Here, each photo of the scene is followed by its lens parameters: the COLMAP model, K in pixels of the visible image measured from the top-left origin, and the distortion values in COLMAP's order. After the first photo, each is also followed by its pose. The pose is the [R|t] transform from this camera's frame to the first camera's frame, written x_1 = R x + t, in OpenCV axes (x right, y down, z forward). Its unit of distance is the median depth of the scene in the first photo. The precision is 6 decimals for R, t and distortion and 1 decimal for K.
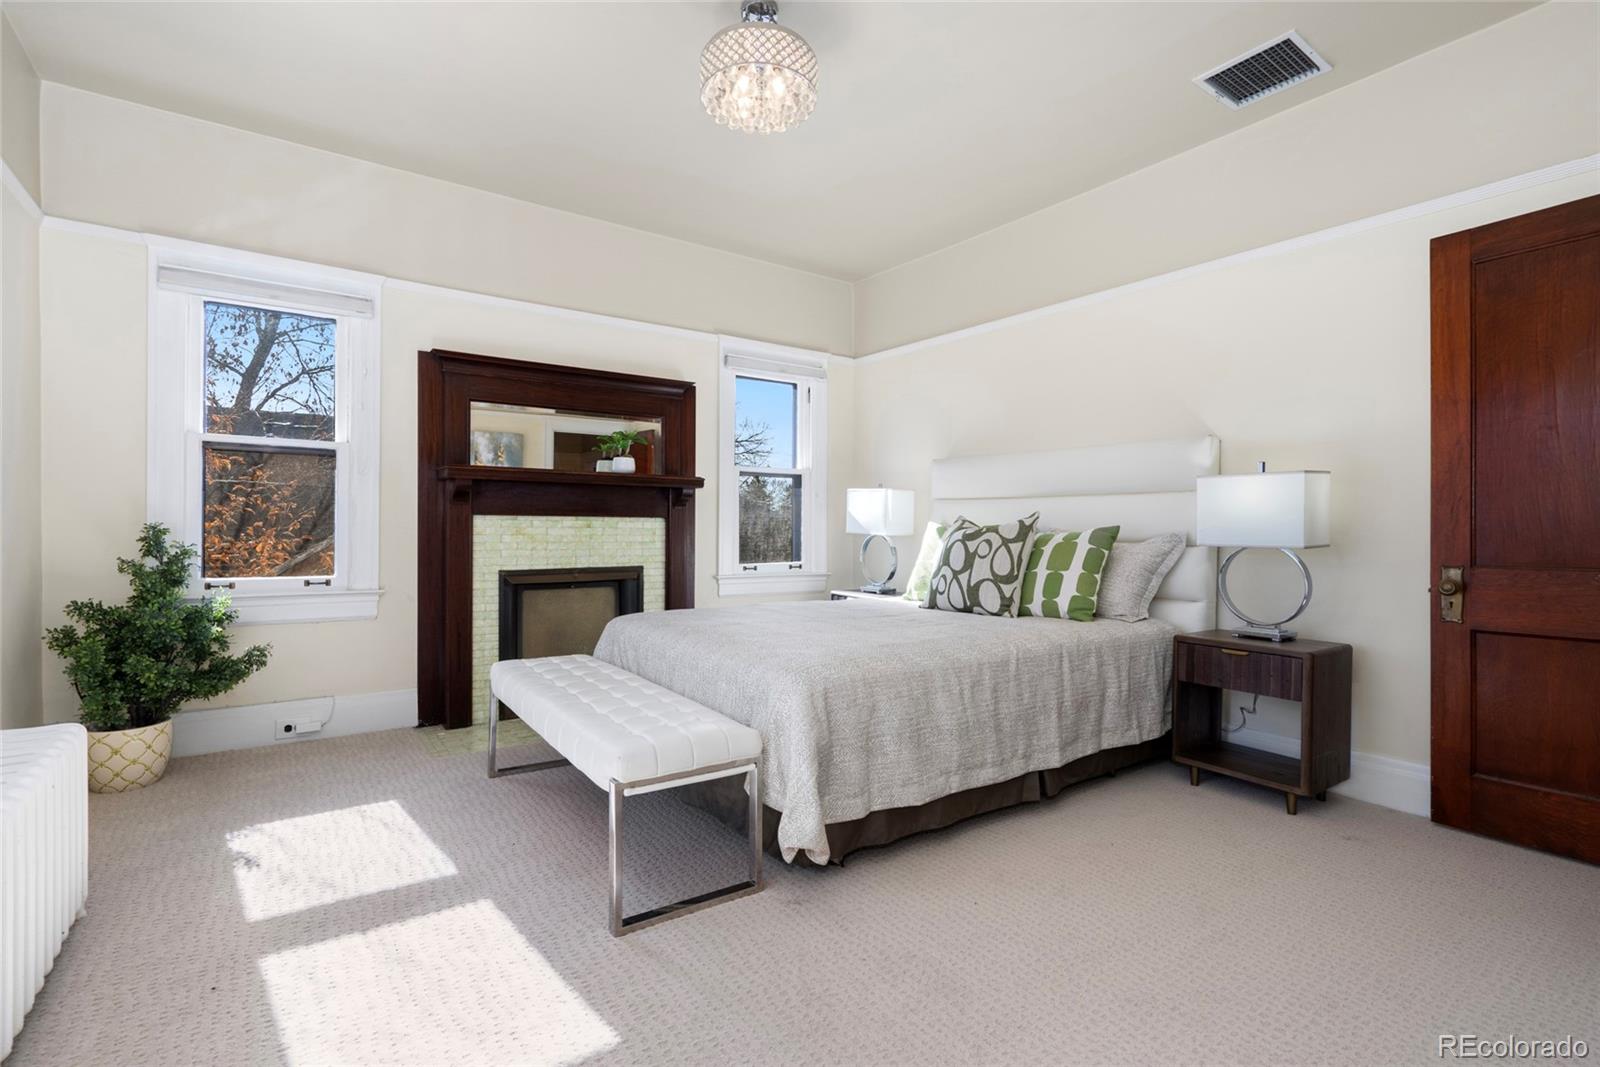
lens RADIAL K [[731.7, 0, 778.0], [0, 731.7, 528.9], [0, 0, 1]] dist [-0.007574, 0.004471]
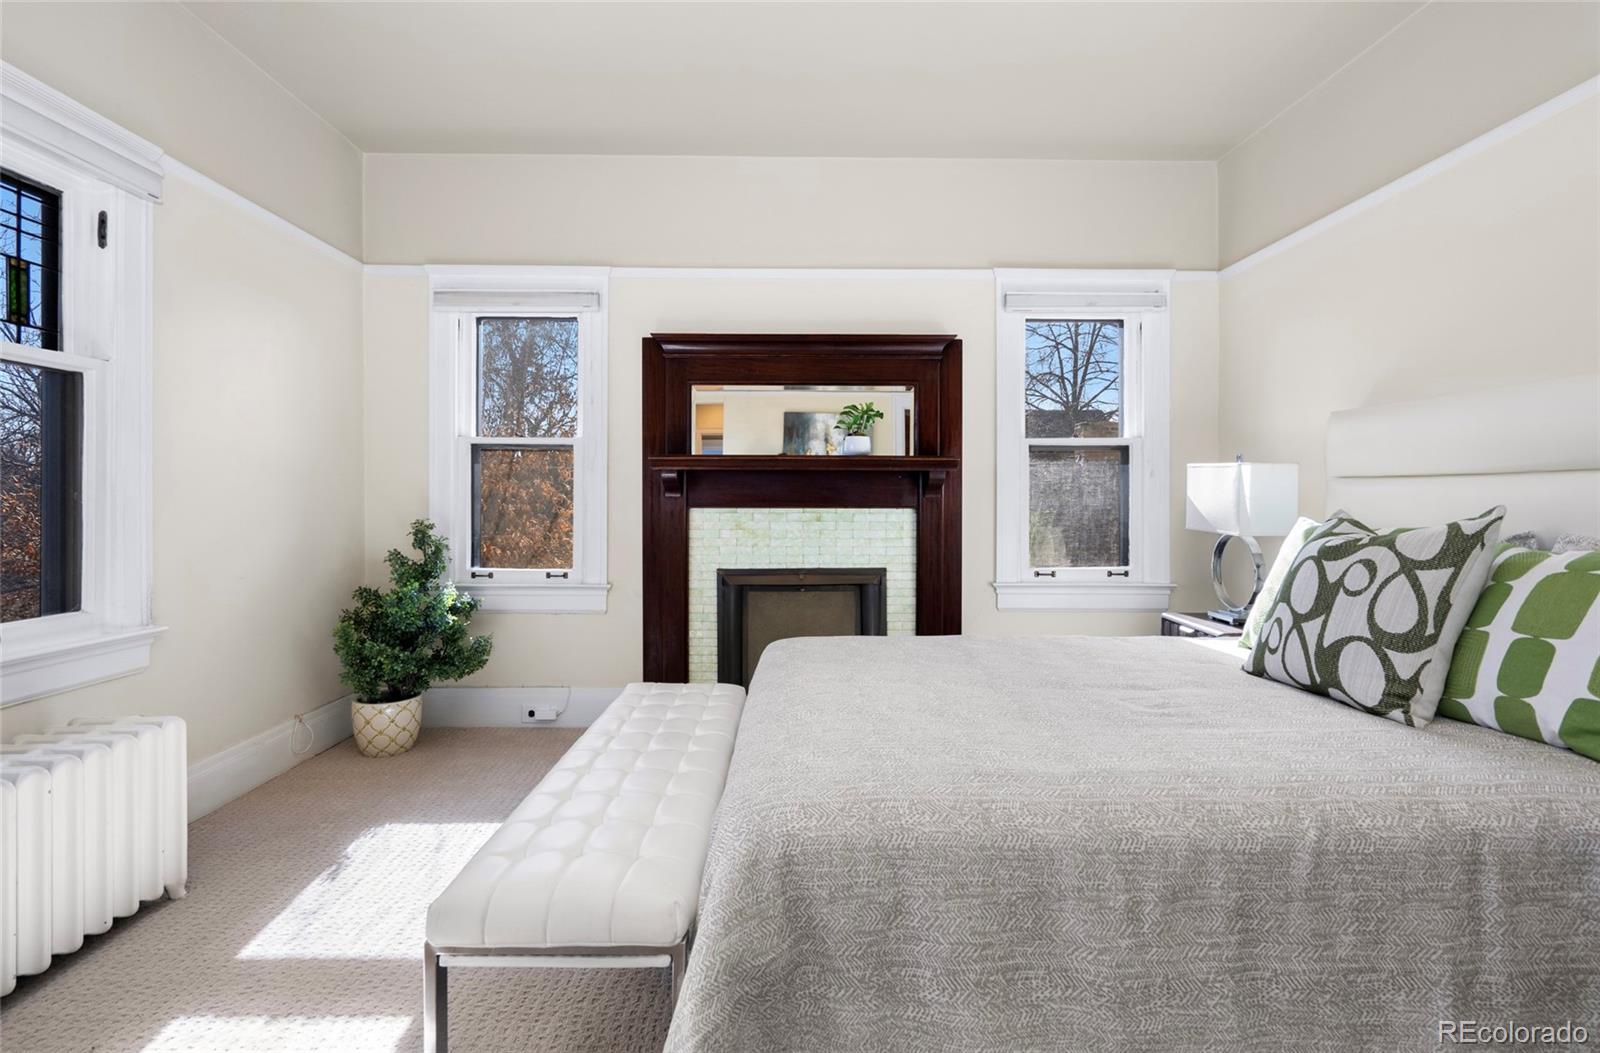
lens RADIAL K [[731.7, 0, 796.1], [0, 731.7, 503.3], [0, 0, 1]] dist [-0.007574, 0.004471]
pose [[0.838411, -0.003768, -0.545026, 0.223738], [0.003296, 0.999993, -0.001843, -0.025745], [0.545029, -0.000251, 0.838417, 0.333597]]
